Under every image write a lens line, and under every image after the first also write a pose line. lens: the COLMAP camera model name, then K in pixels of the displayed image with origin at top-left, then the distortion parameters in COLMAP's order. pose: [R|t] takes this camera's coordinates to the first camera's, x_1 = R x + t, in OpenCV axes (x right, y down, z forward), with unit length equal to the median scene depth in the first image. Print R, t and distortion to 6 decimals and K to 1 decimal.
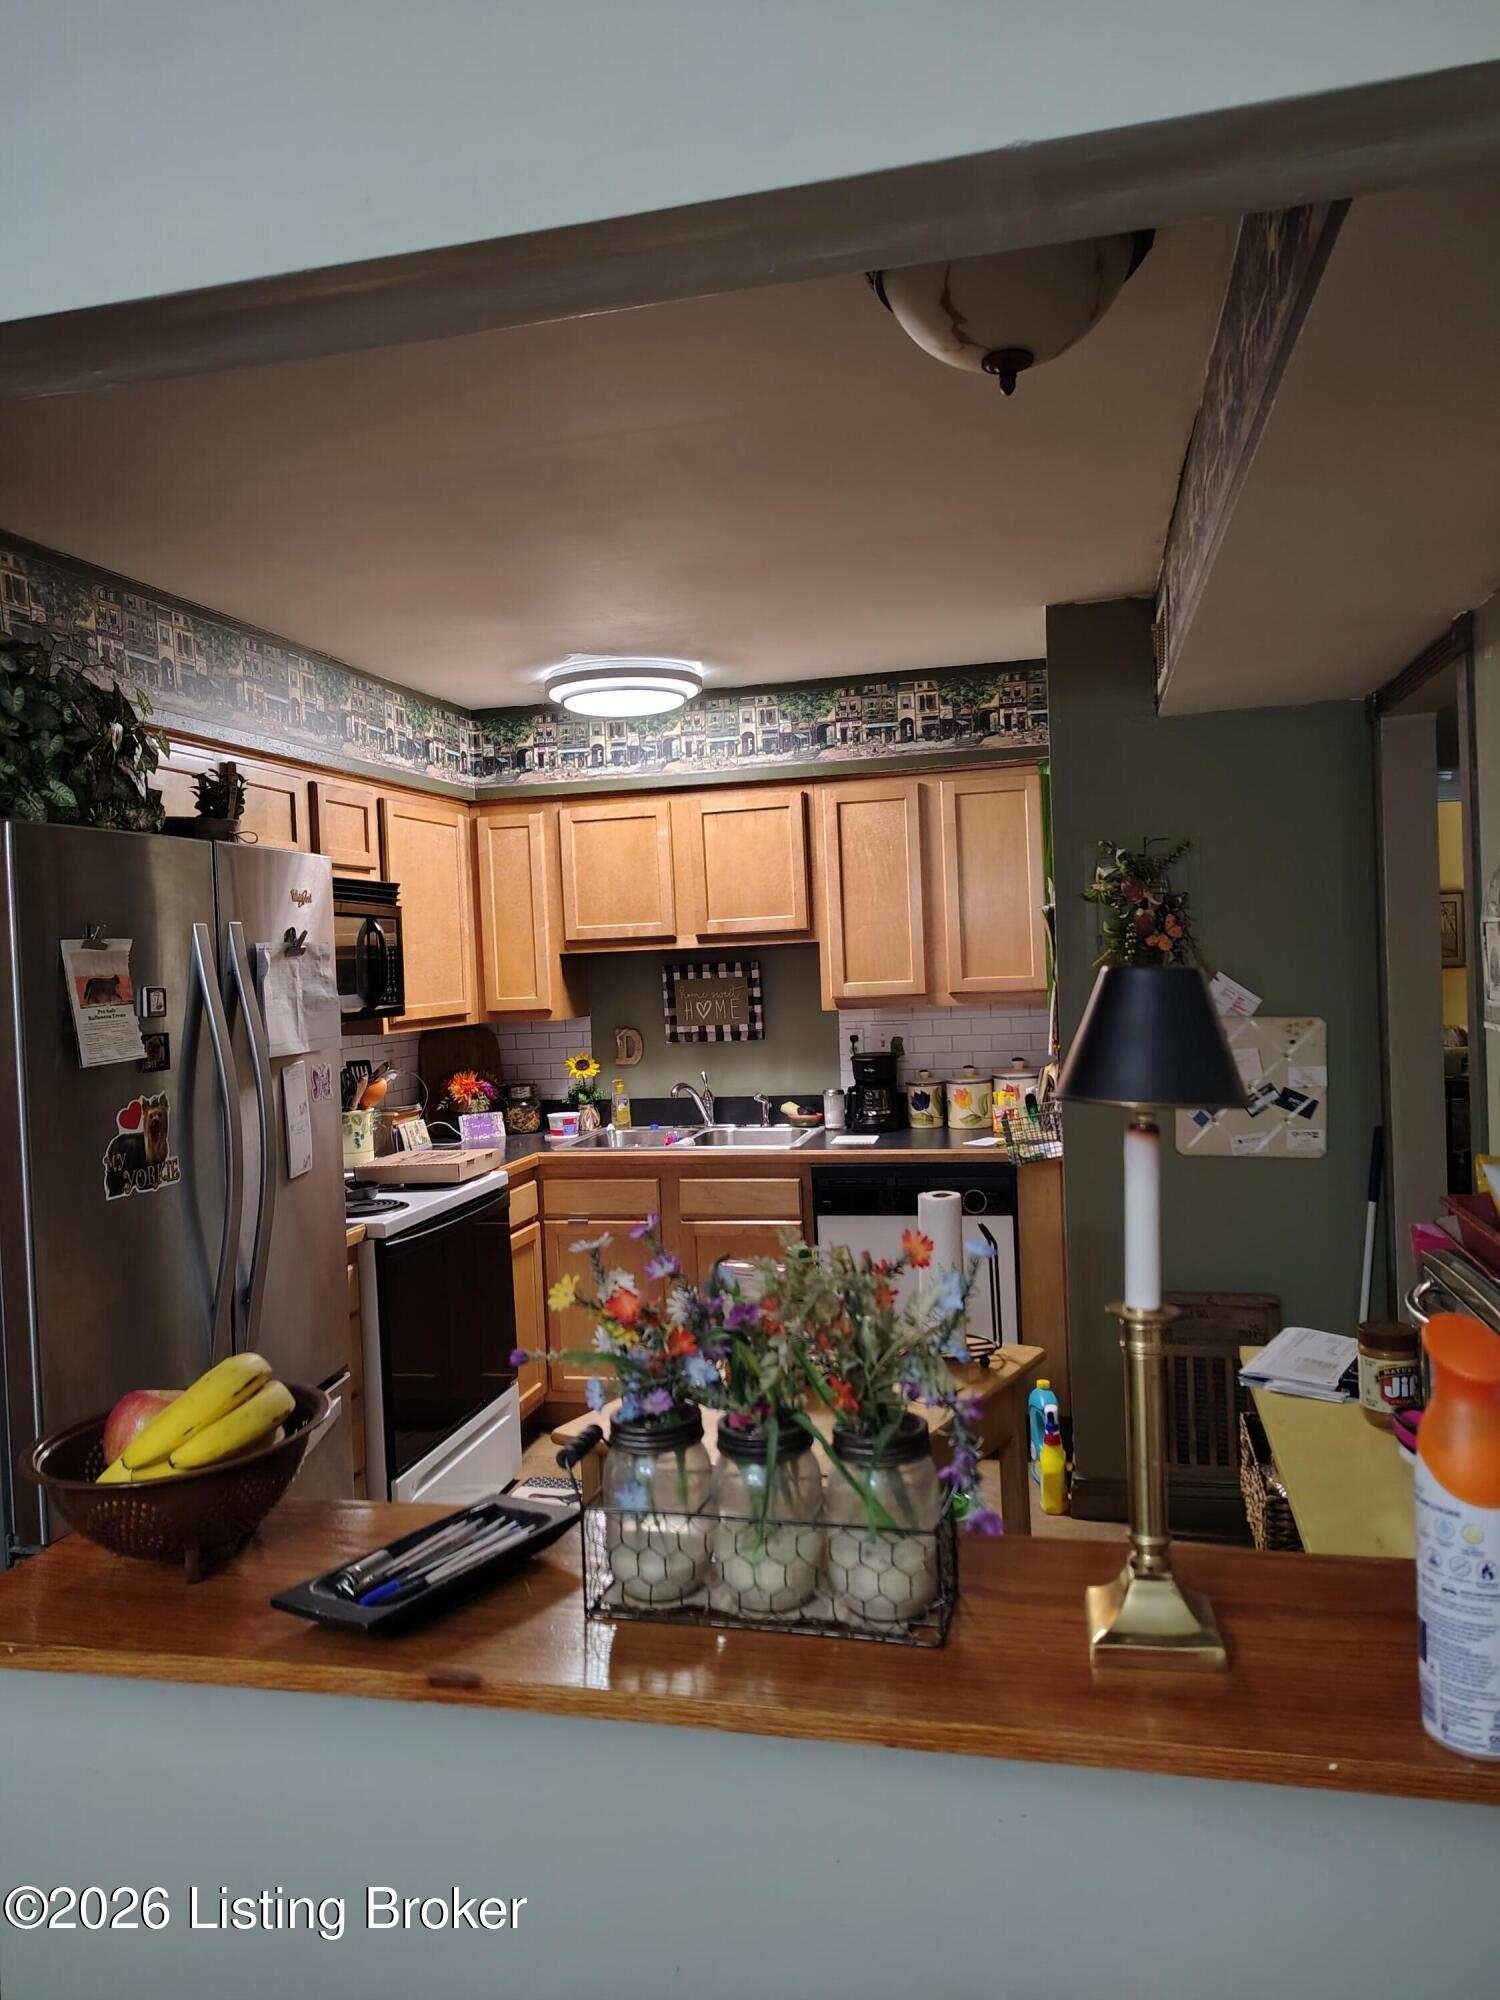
lens RADIAL K [[1384.8, 0, 739.7], [0, 1384.8, 1009.3], [0, 0, 1]] dist [0.041861, -0.036919]
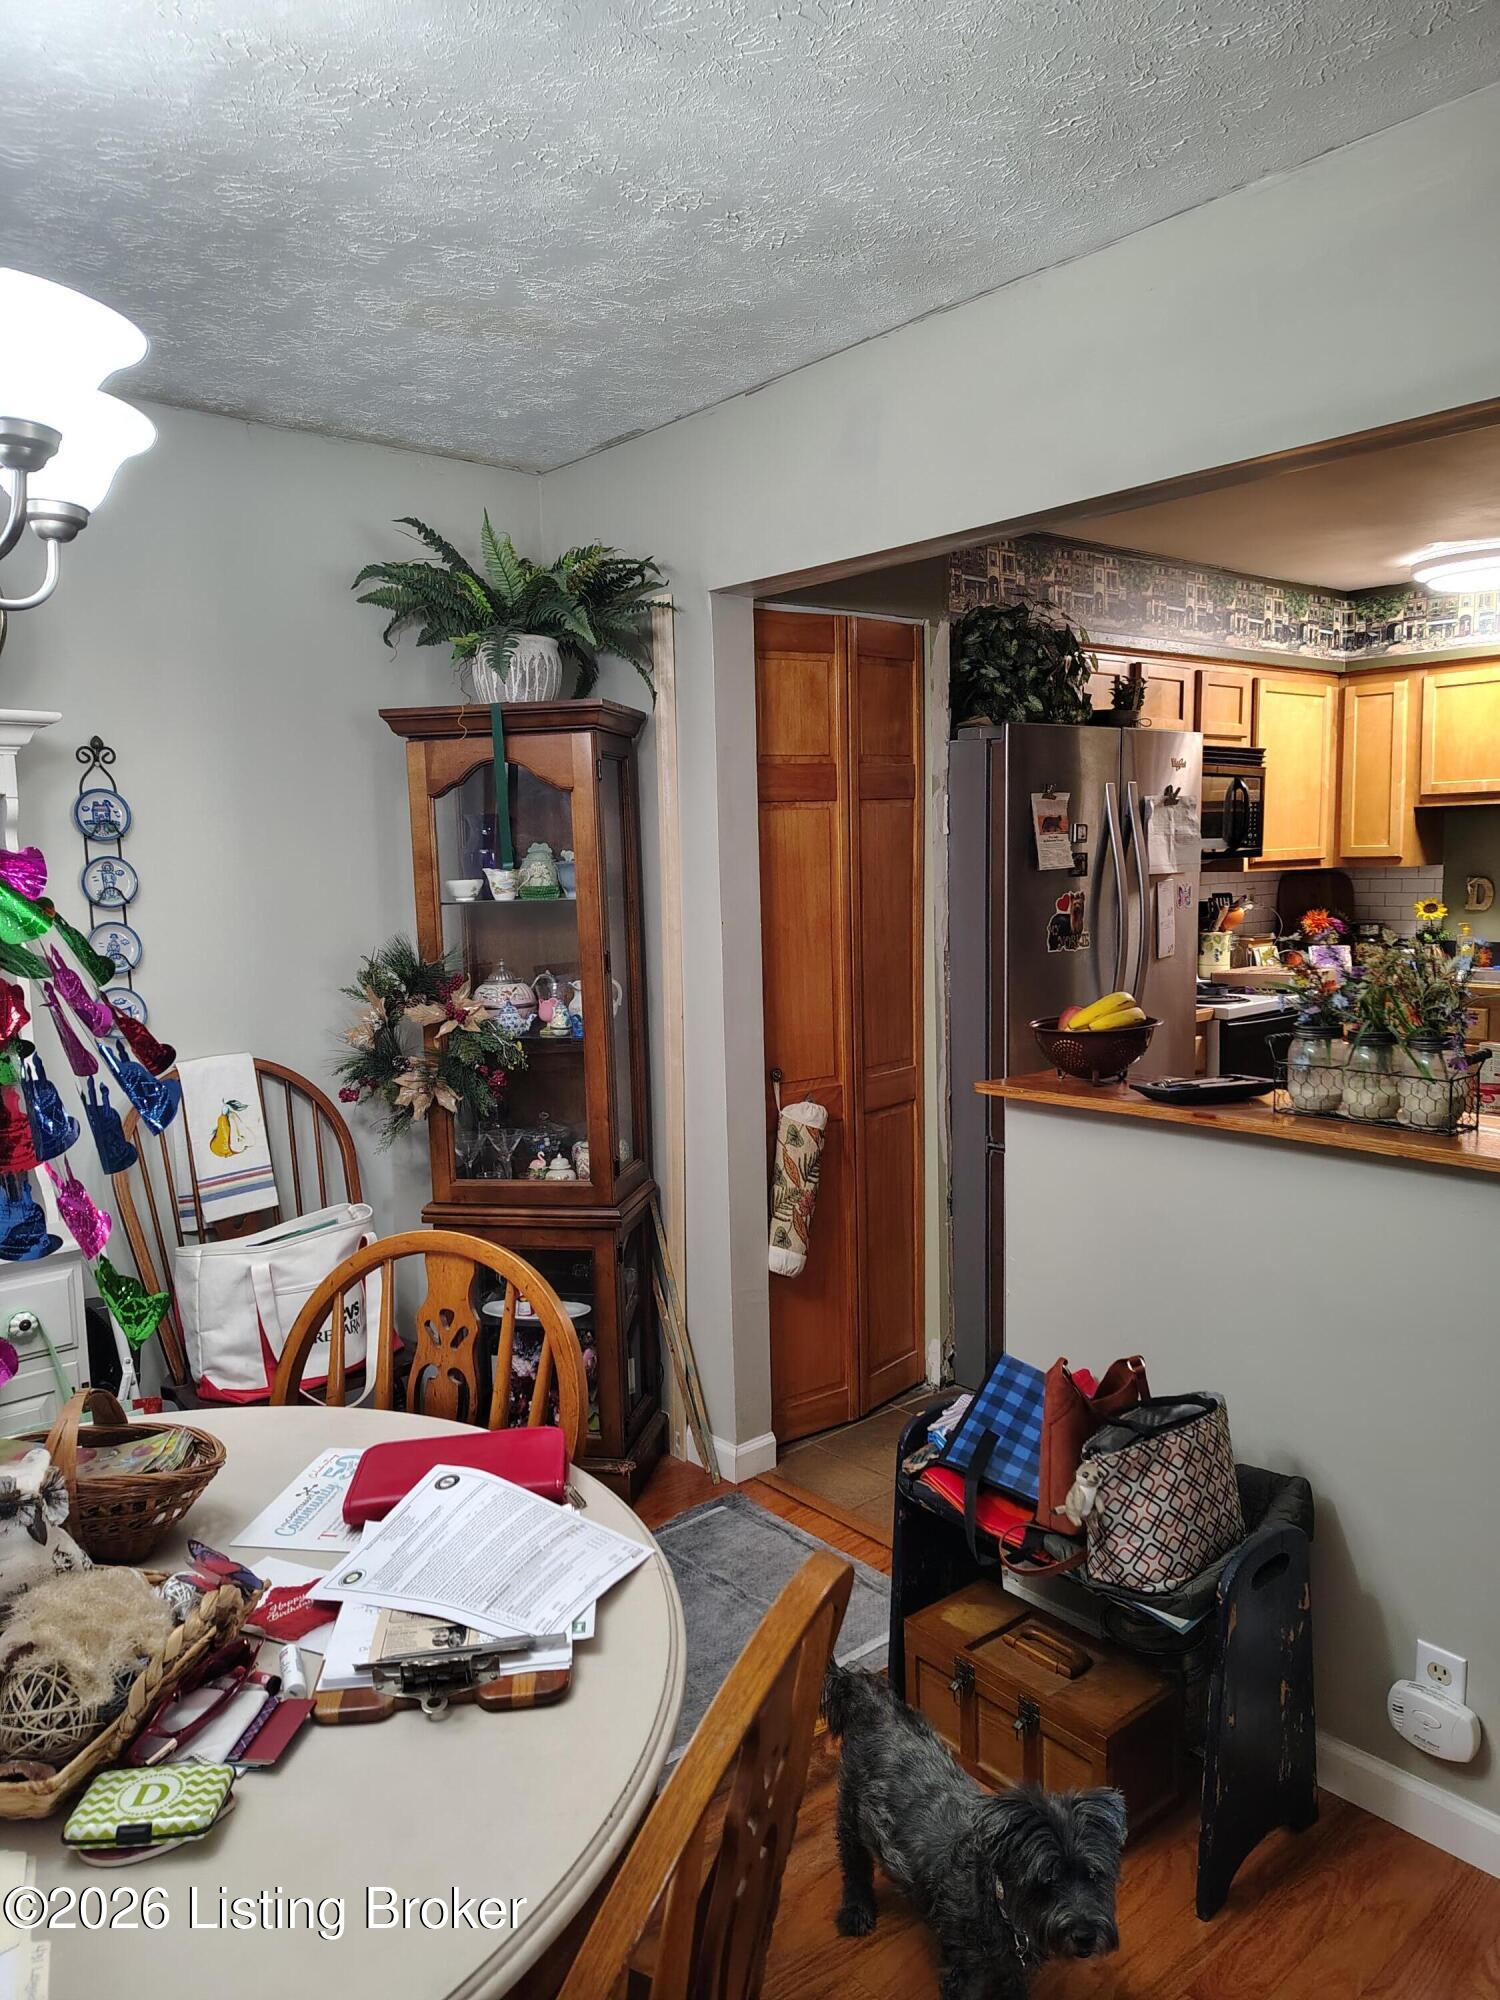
lens RADIAL K [[1384.8, 0, 731.0], [0, 1384.8, 1008.8], [0, 0, 1]] dist [0.041861, -0.036919]
pose [[0.810586, 0.088102, -0.578954, 0.118299], [-0.029881, 0.993553, 0.109358, 0.019733], [0.584857, -0.071344, 0.807993, -0.324416]]
